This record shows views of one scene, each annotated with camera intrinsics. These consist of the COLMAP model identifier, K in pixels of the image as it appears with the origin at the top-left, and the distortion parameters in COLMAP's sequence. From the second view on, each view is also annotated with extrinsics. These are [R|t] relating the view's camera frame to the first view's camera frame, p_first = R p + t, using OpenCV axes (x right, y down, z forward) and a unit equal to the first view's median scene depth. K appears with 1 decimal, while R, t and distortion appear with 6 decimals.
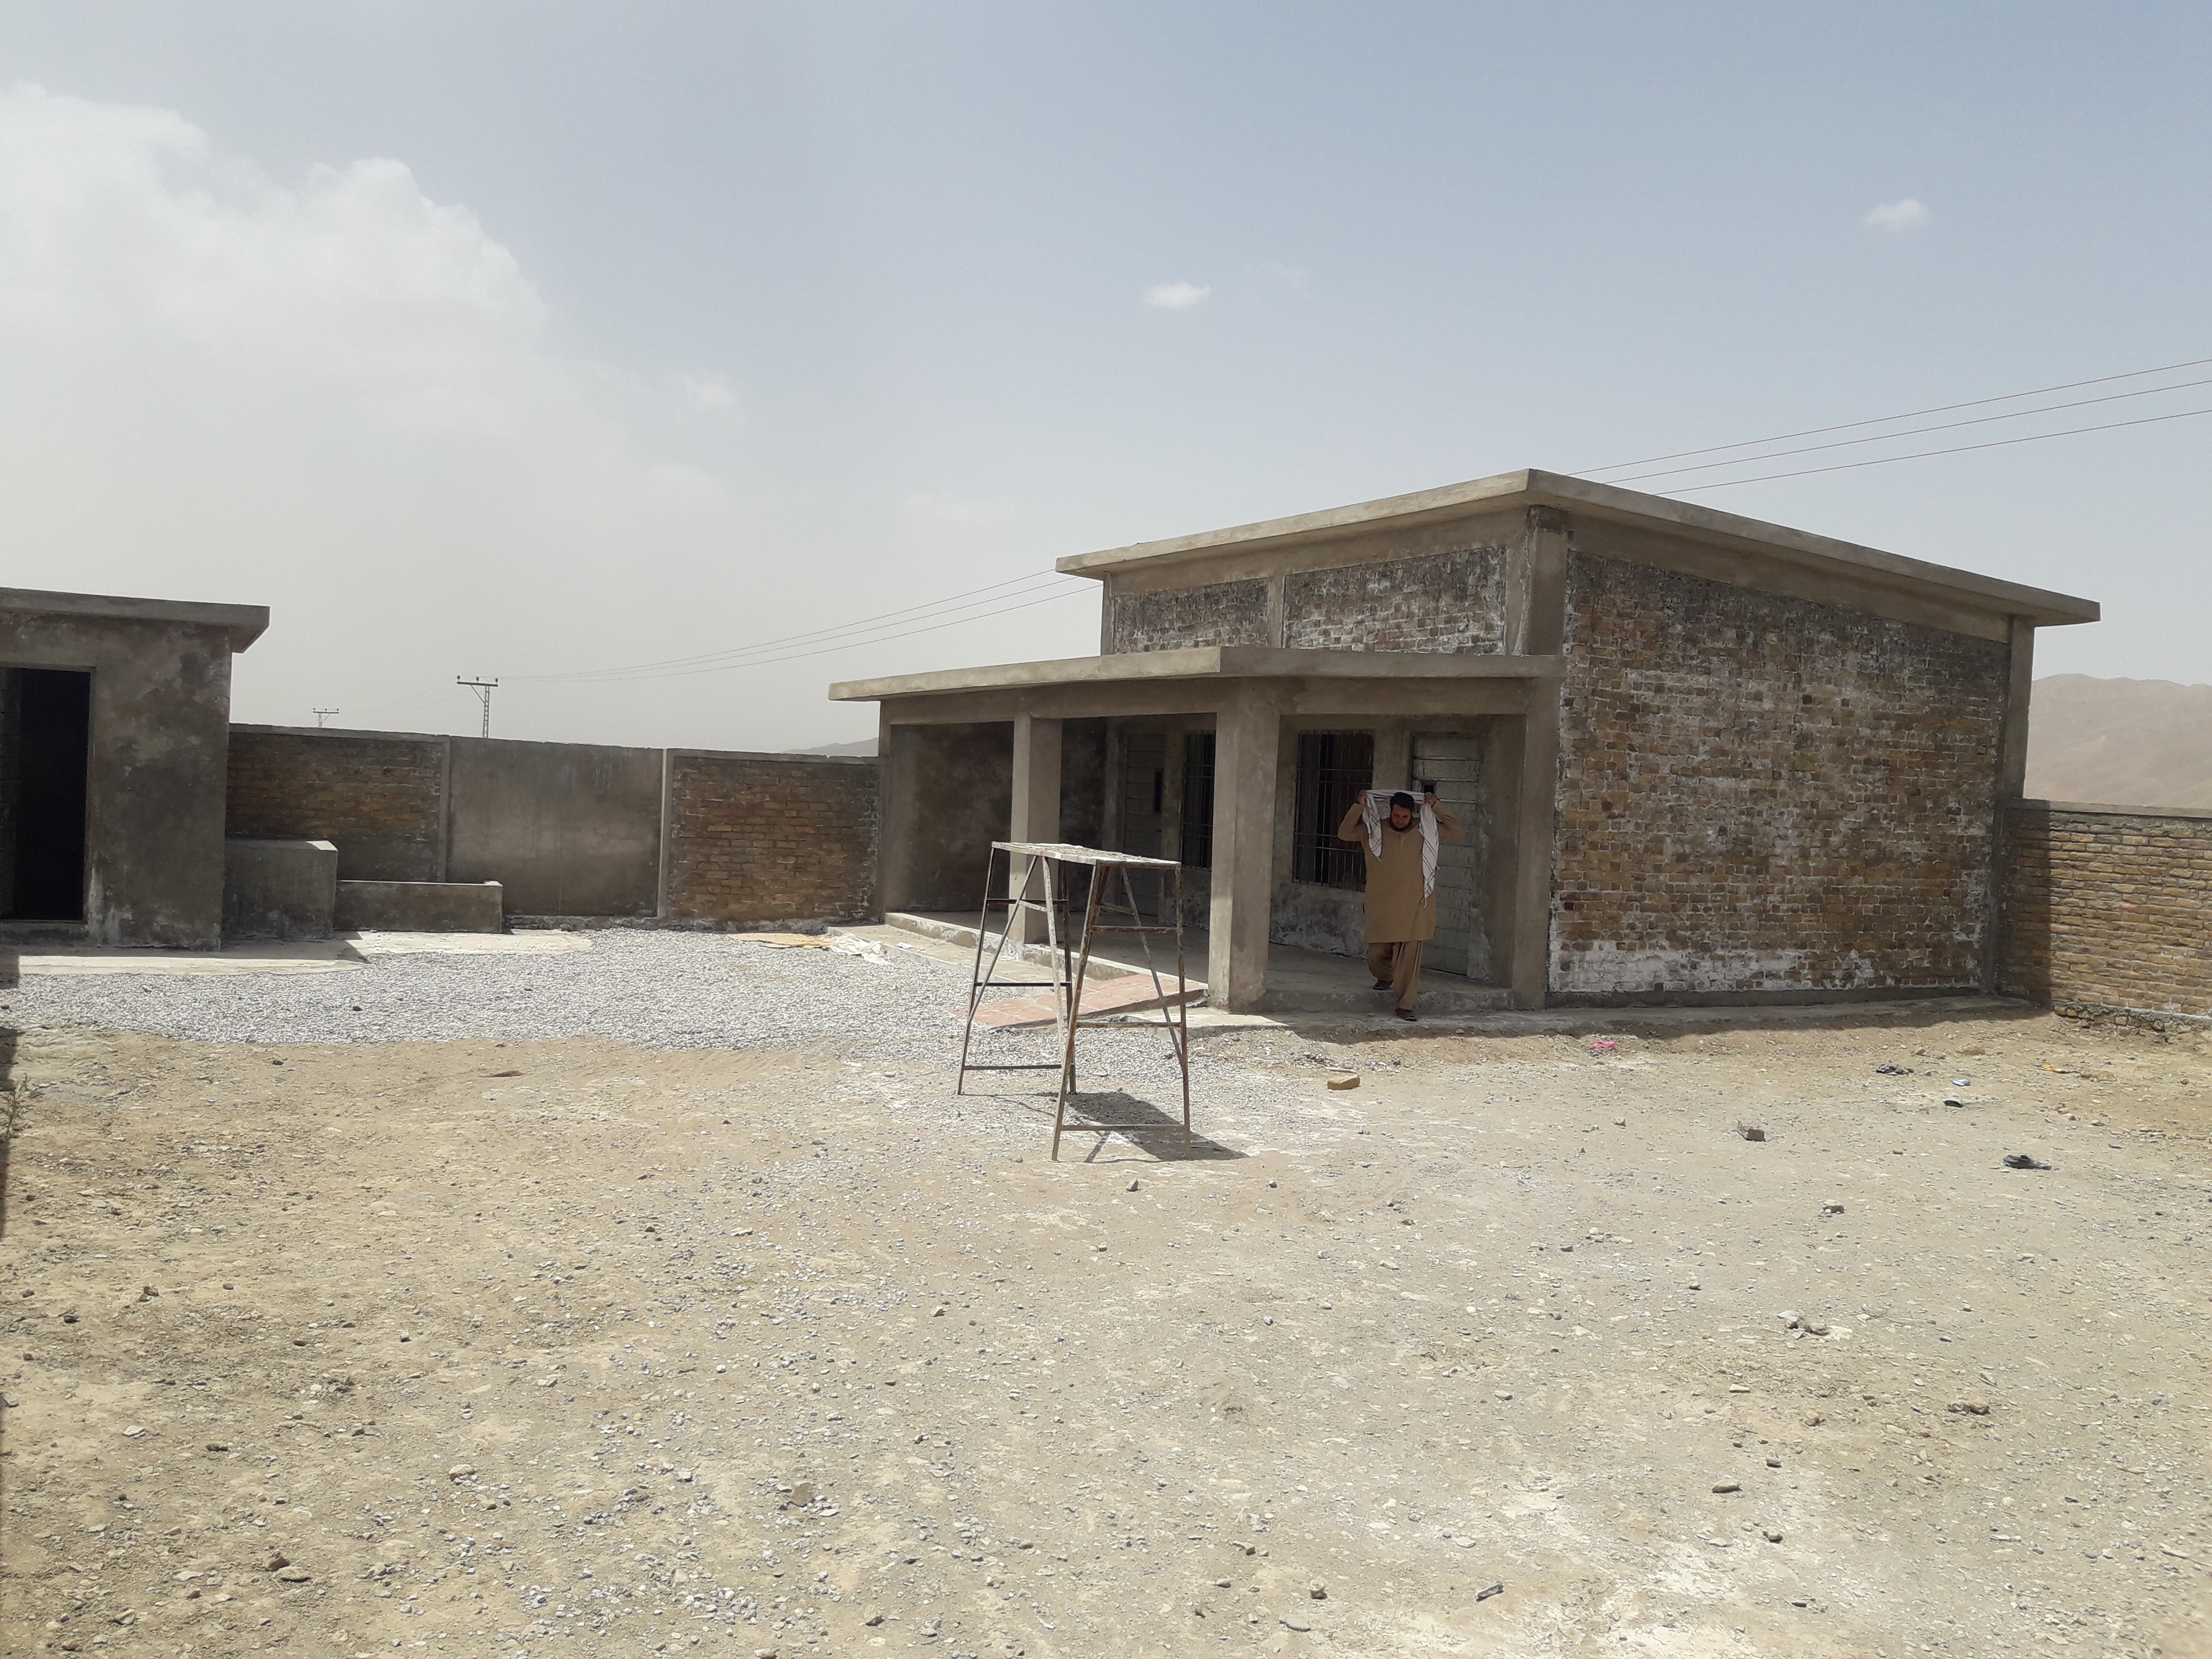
lens RADIAL K [[1817.9, 0, 1106.0], [0, 1817.9, 829.5], [0, 0, 1]] dist [0.194177, -0.285920]
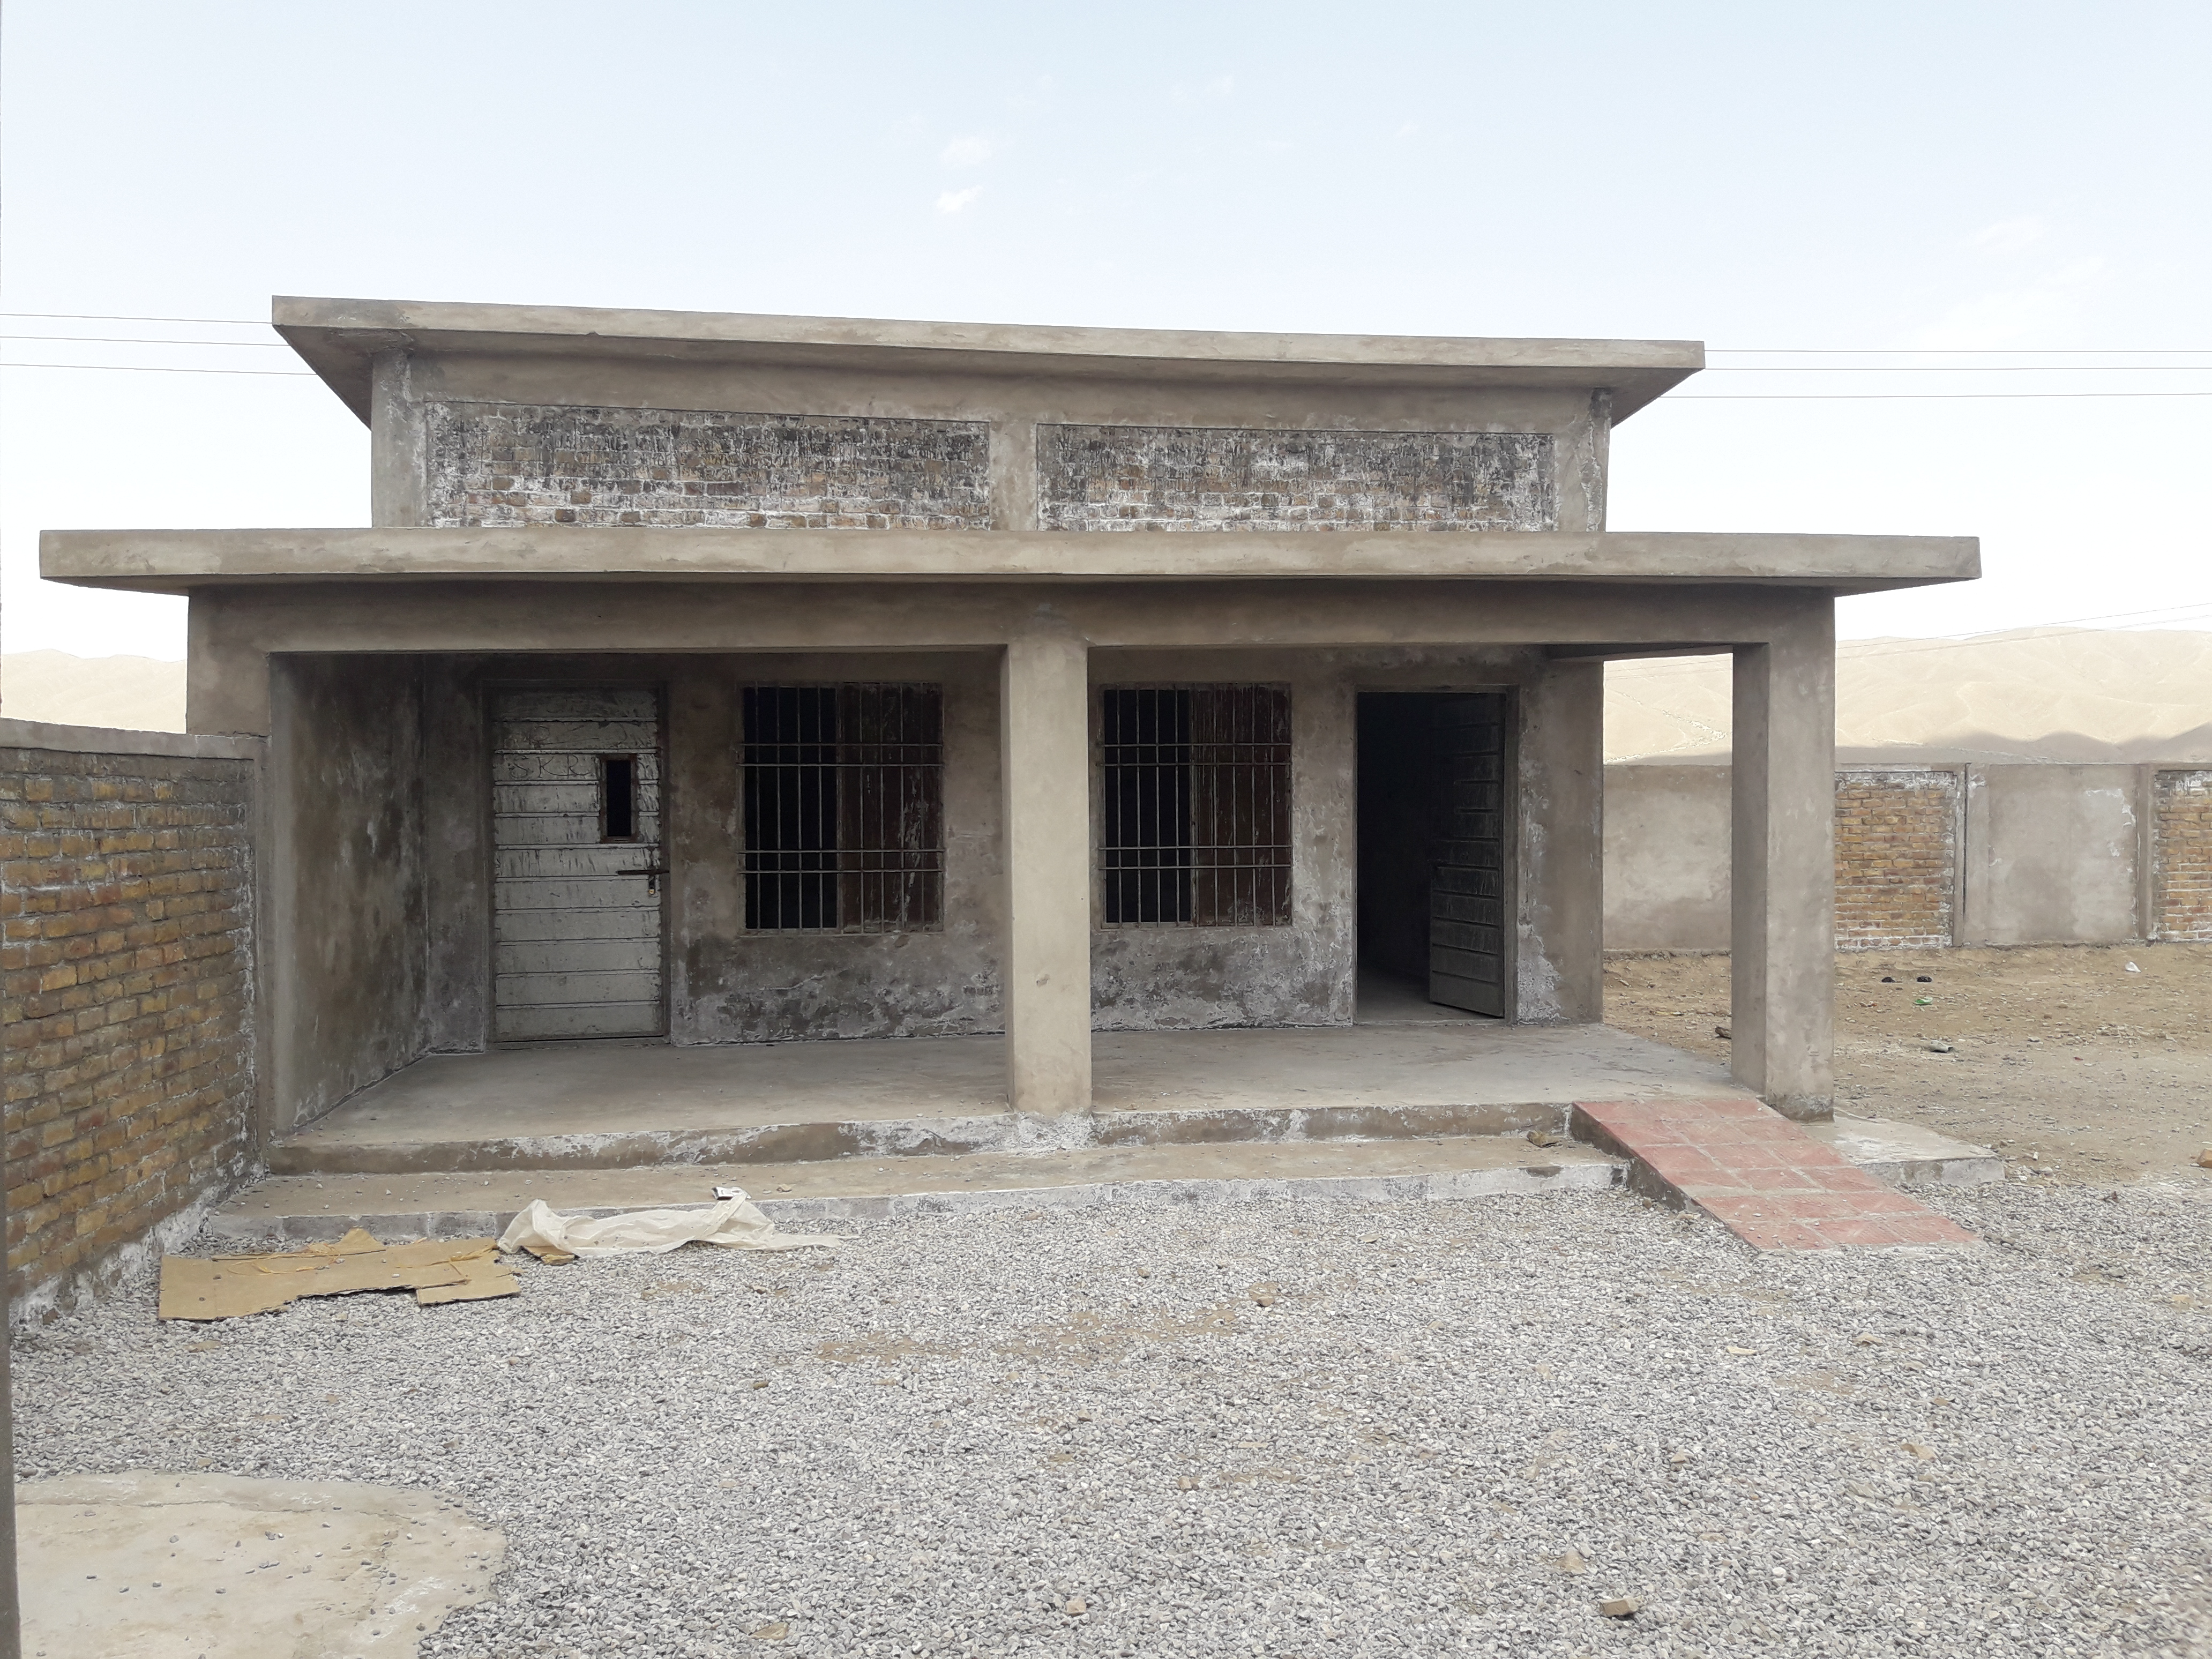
lens RADIAL K [[1817.9, 0, 1106.0], [0, 1817.9, 829.5], [0, 0, 1]] dist [0.194177, -0.285920]
pose [[0.346764, -0.065621, 0.935654, -0.507483], [0.048328, 0.997475, 0.052046, -0.039147], [-0.936706, 0.027171, 0.349060, 0.834734]]
